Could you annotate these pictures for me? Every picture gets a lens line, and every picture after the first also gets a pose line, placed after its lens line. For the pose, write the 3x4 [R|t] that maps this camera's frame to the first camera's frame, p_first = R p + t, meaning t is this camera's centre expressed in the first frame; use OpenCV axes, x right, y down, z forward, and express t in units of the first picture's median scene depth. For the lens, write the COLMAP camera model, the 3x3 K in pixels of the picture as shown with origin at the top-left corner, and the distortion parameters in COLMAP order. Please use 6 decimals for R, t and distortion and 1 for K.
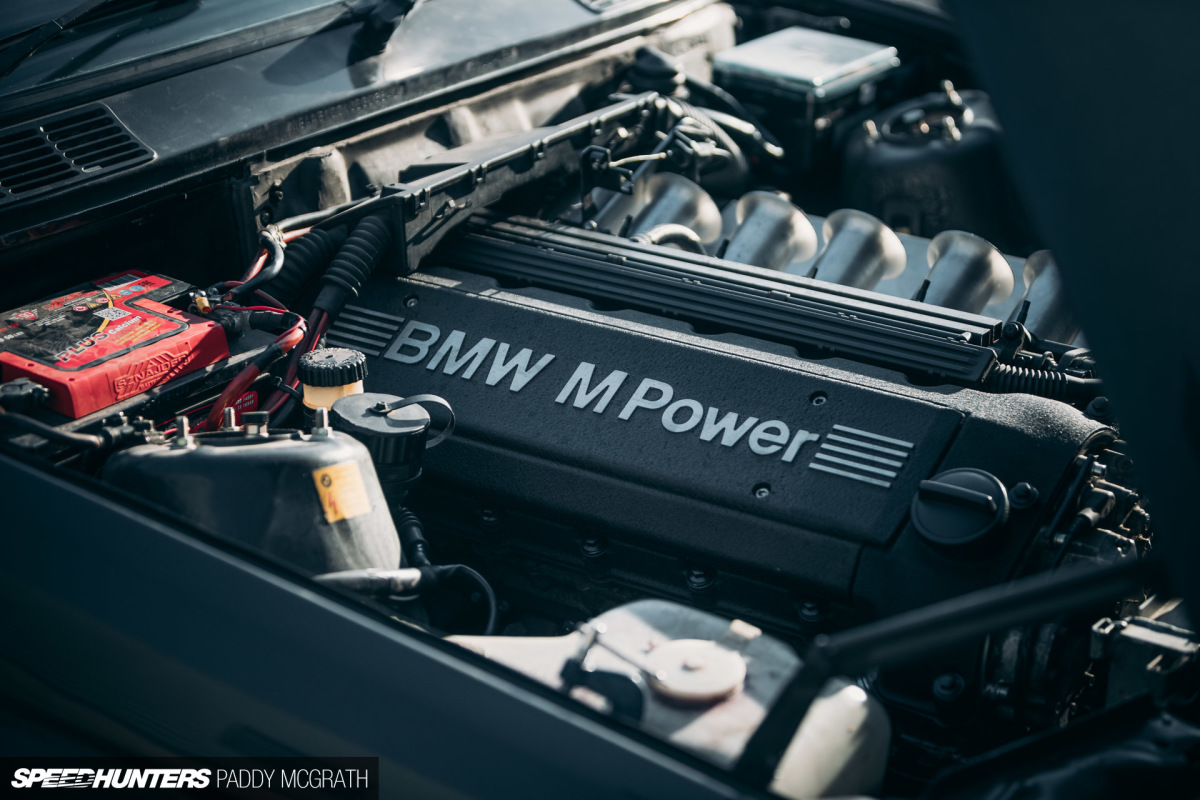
lens RADIAL K [[2740.8, 0, 600.0], [0, 2740.8, 400.0], [0, 0, 1]] dist [-0.260548, -0.174592]
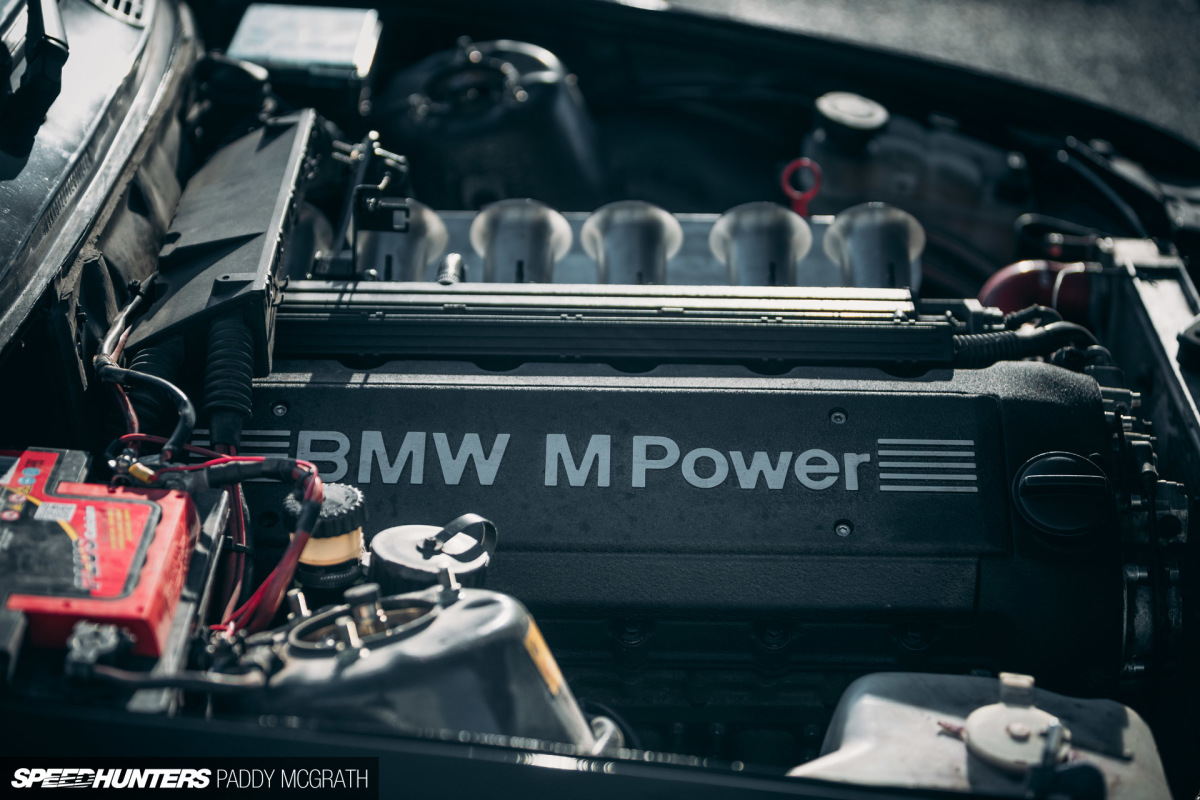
lens RADIAL K [[2740.8, 0, 600.0], [0, 2740.8, 400.0], [0, 0, 1]] dist [-0.260548, -0.174592]
pose [[0.816398, -0.222856, 0.532757, -0.466830], [0.192785, 0.974789, 0.112337, -0.122340], [-0.544361, 0.010996, 0.838779, 0.263708]]
